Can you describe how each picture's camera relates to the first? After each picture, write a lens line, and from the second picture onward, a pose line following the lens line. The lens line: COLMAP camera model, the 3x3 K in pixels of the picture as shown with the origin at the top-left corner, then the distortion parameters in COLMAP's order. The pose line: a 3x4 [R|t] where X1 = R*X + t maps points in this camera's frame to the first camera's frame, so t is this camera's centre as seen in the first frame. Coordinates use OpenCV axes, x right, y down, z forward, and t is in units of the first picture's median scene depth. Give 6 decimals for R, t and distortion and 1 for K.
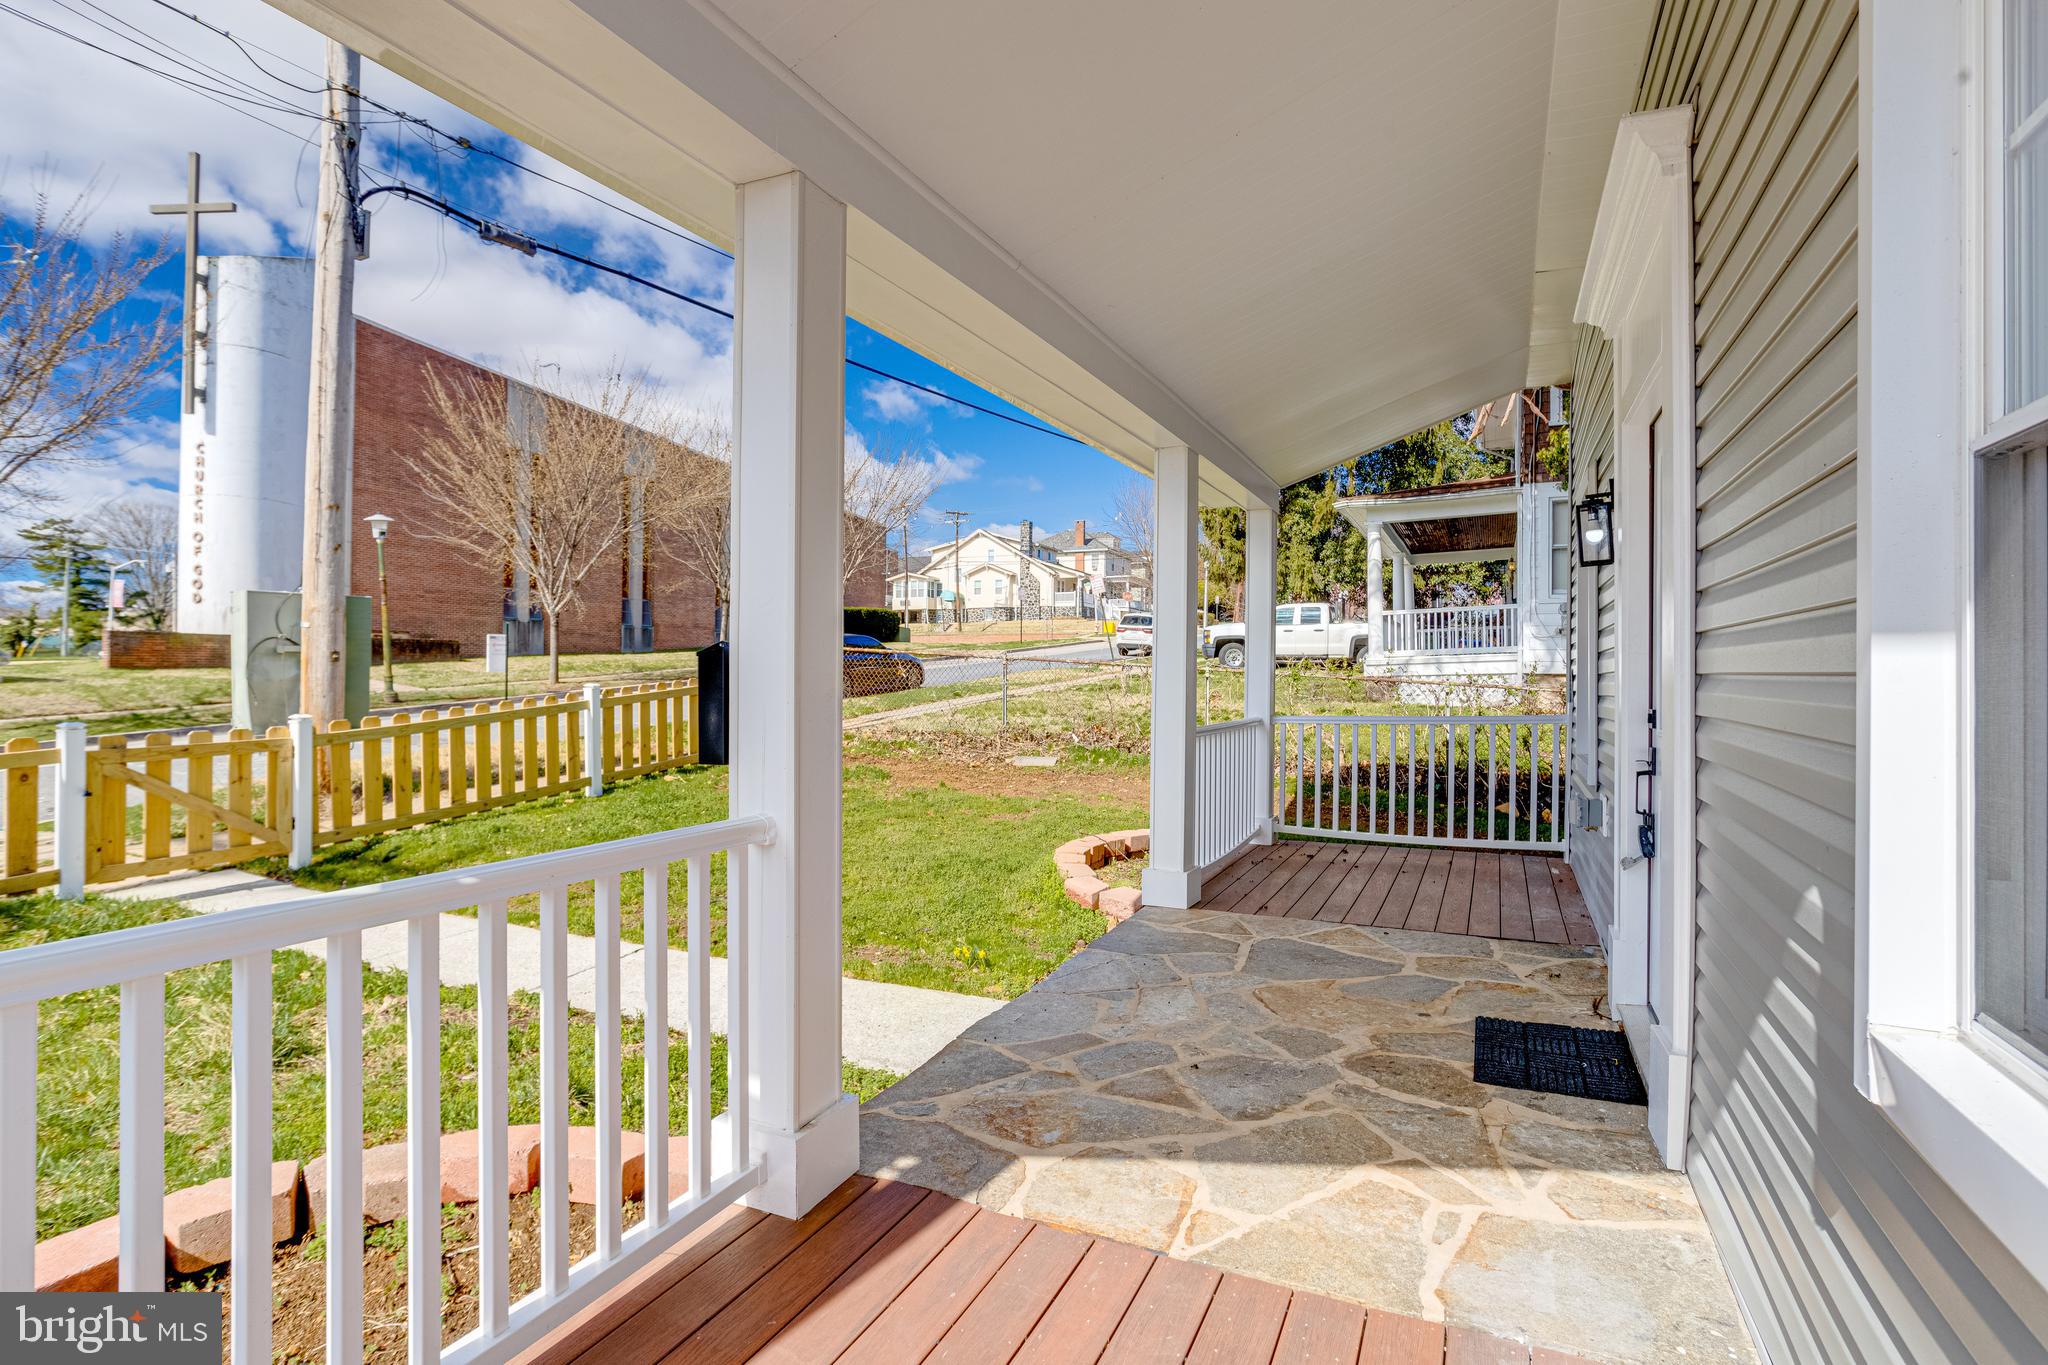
lens RADIAL K [[1008.2, 0, 1010.0], [0, 1008.2, 687.2], [0, 0, 1]] dist [-0.040589, 0.024164]
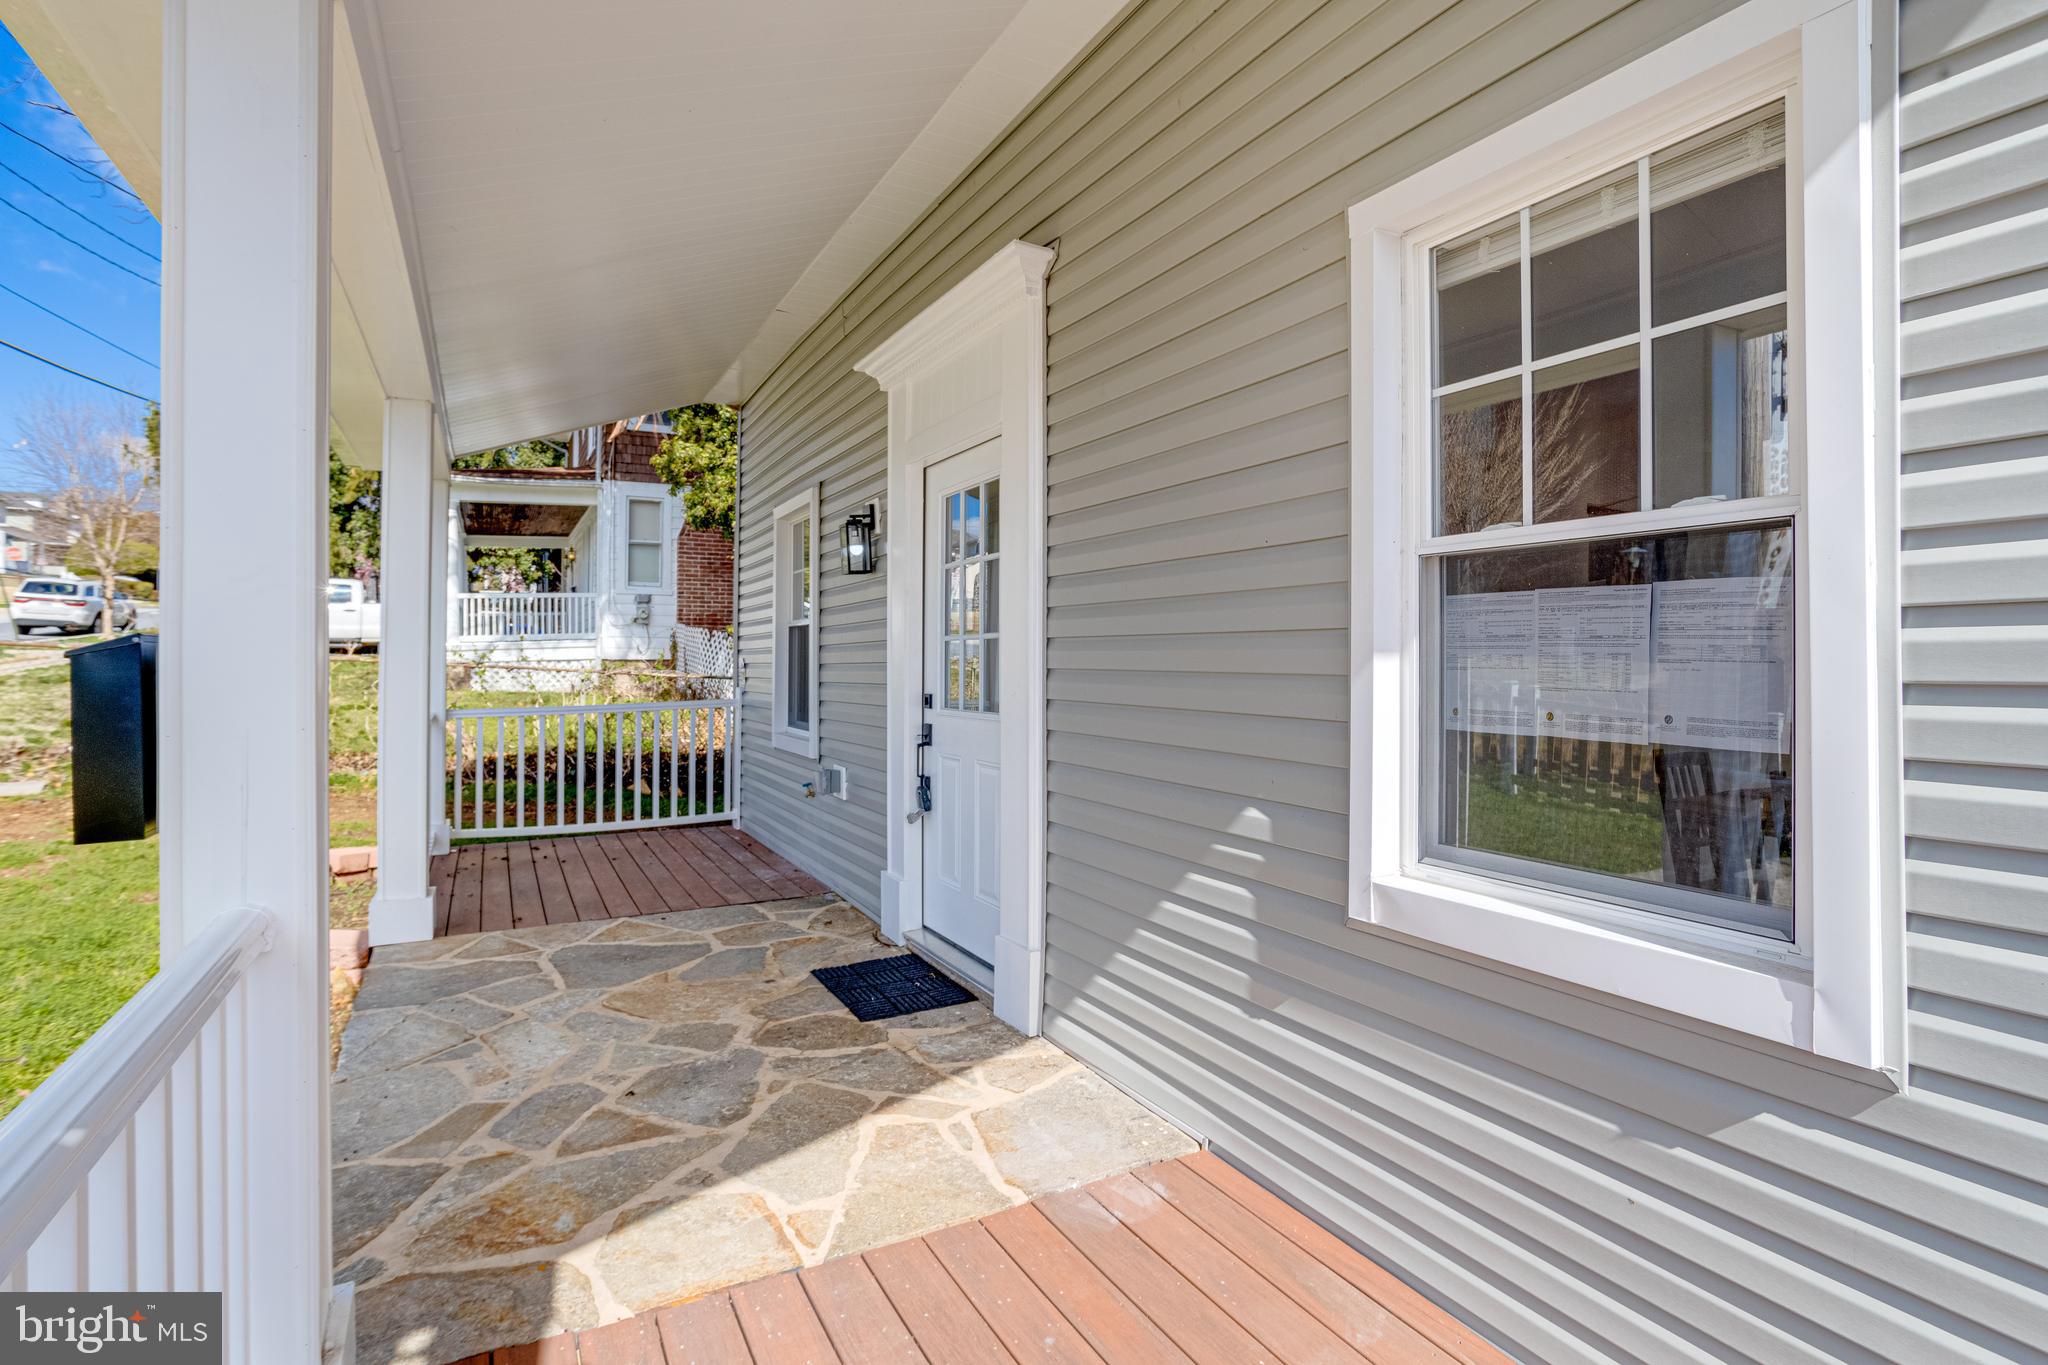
lens RADIAL K [[1008.2, 0, 1010.0], [0, 1008.2, 687.2], [0, 0, 1]] dist [-0.040589, 0.024164]
pose [[0.583819, -0.017872, 0.811687, -0.342260], [0.006476, 0.999828, 0.017357, -0.002268], [-0.811858, -0.004877, 0.583834, 0.196569]]
